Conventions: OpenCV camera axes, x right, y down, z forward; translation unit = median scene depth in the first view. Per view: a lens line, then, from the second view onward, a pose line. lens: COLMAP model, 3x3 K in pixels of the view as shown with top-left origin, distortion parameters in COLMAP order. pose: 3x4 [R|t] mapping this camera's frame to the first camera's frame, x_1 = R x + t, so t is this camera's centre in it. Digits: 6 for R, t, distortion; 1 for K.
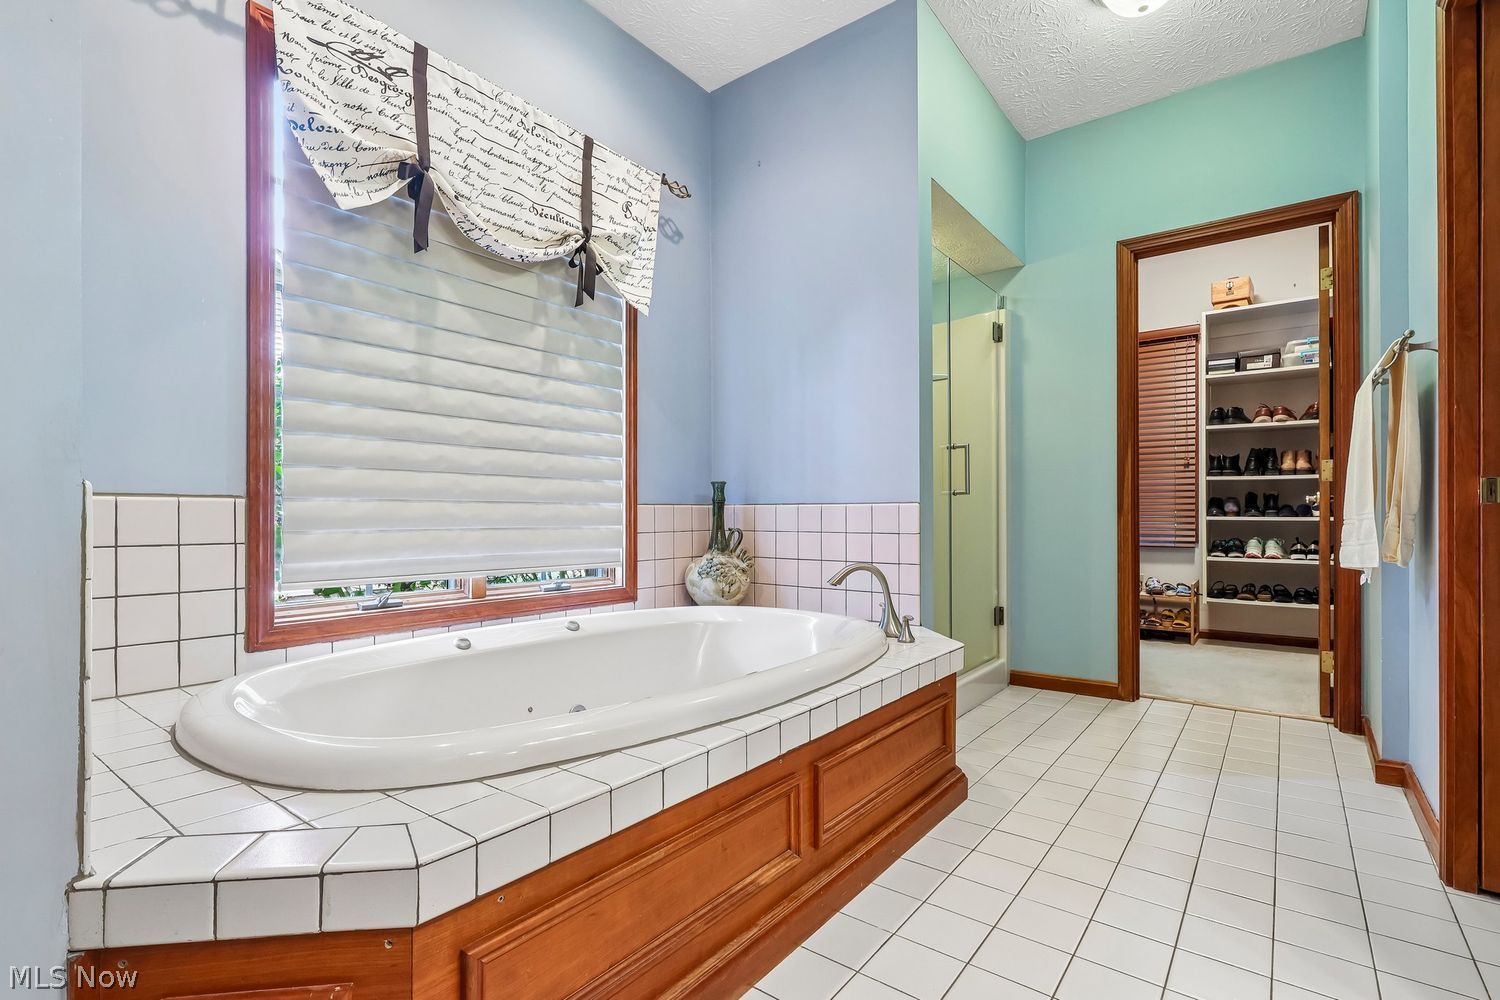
lens RADIAL K [[714.6, 0, 743.1], [0, 714.6, 505.0], [0, 0, 1]] dist [0.000763, 0.000299]
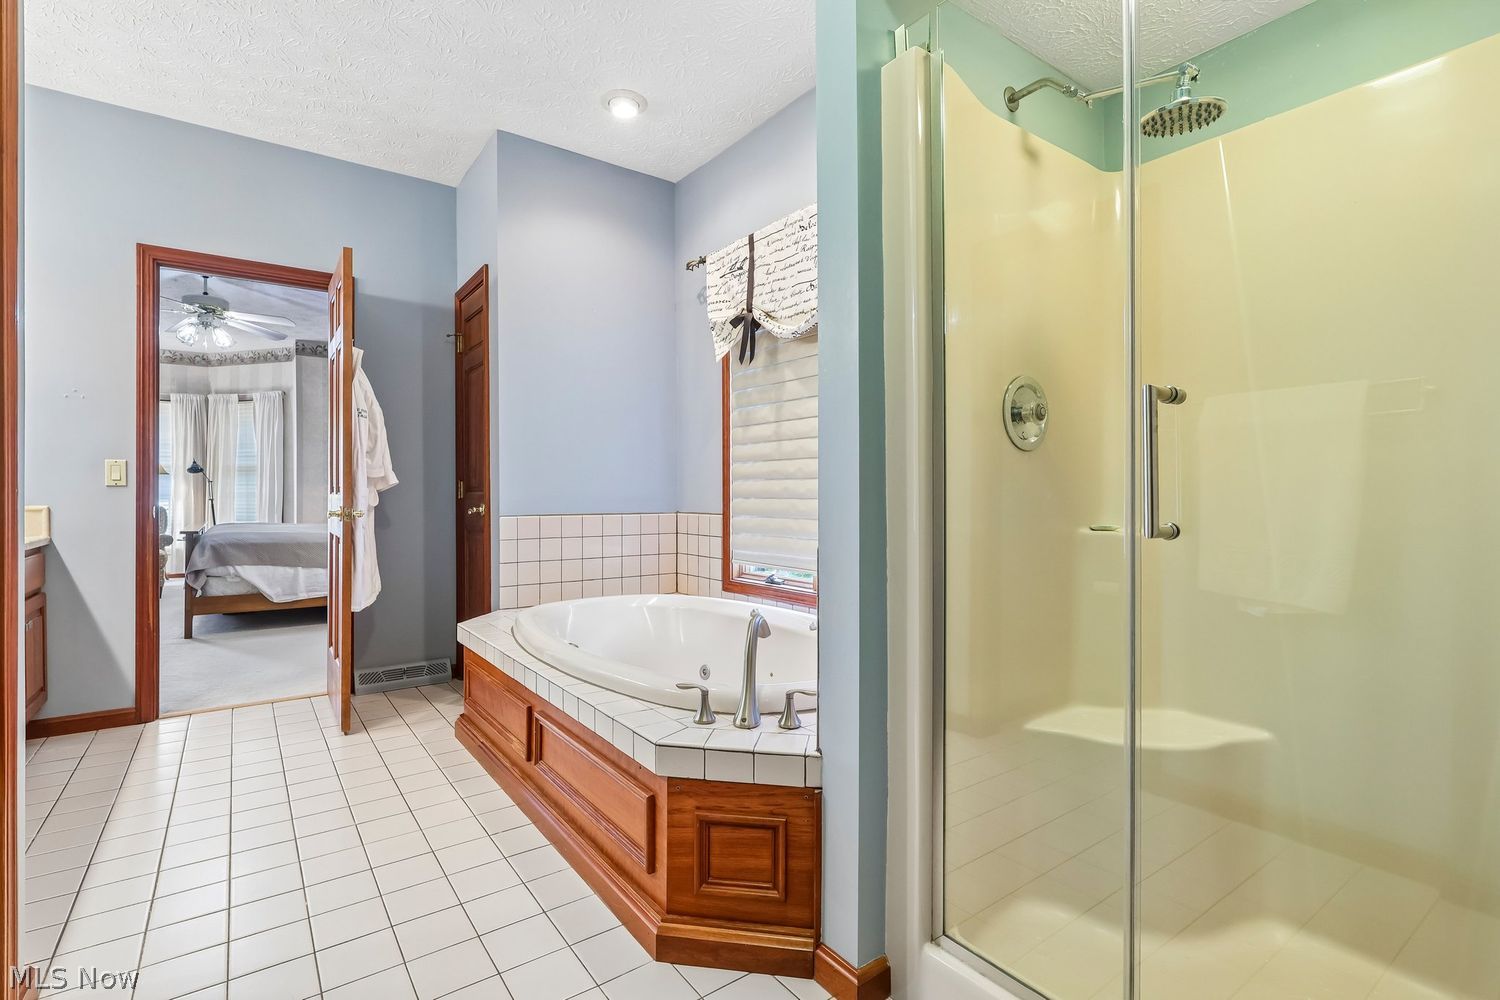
lens RADIAL K [[714.6, 0, 743.1], [0, 714.6, 505.0], [0, 0, 1]] dist [0.000763, 0.000299]
pose [[-0.299259, 0.003118, -0.954167, 1.057369], [-0.005021, 0.999976, 0.004842, -0.041500], [0.954159, 0.006240, -0.299236, 1.423558]]
